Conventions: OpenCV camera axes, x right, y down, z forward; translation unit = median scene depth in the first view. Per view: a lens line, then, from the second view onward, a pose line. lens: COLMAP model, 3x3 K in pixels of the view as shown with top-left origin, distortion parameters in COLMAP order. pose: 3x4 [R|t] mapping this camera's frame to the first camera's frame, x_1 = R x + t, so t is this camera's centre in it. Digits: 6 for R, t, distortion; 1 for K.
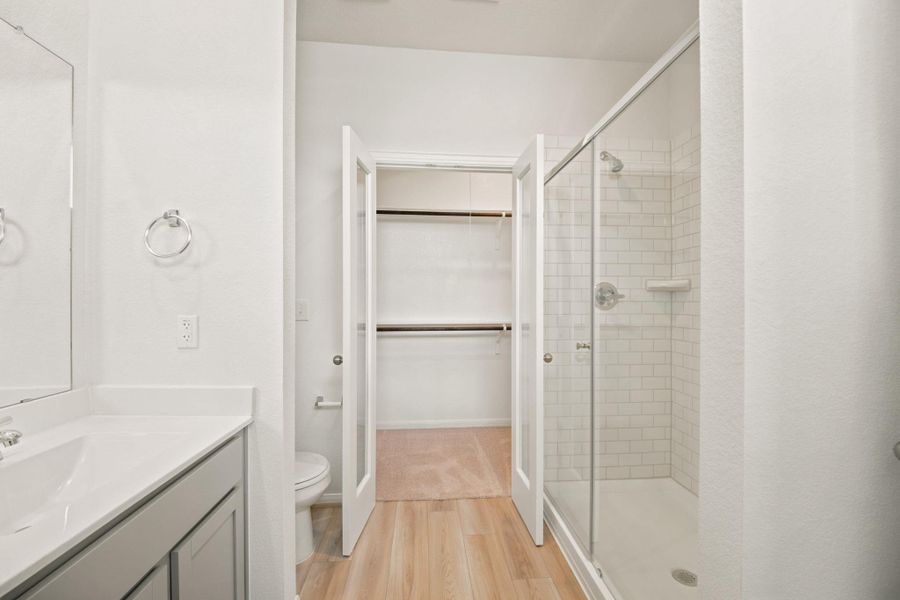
lens RADIAL K [[375.8, 0, 452.6], [0, 375.8, 302.5], [0, 0, 1]] dist [-0.017753, -0.001903]
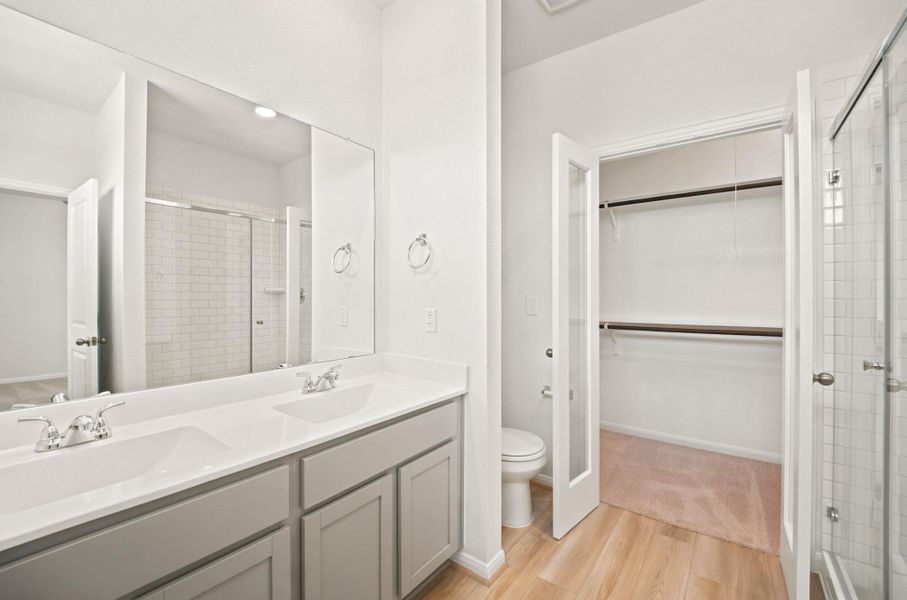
lens RADIAL K [[376.1, 0, 448.3], [0, 376.1, 297.6], [0, 0, 1]] dist [-0.017247, -0.002061]
pose [[0.740856, -0.001990, -0.671661, 0.180633], [-0.001026, 0.999991, -0.004095, -0.000044], [0.671663, 0.003723, 0.740847, 0.005207]]
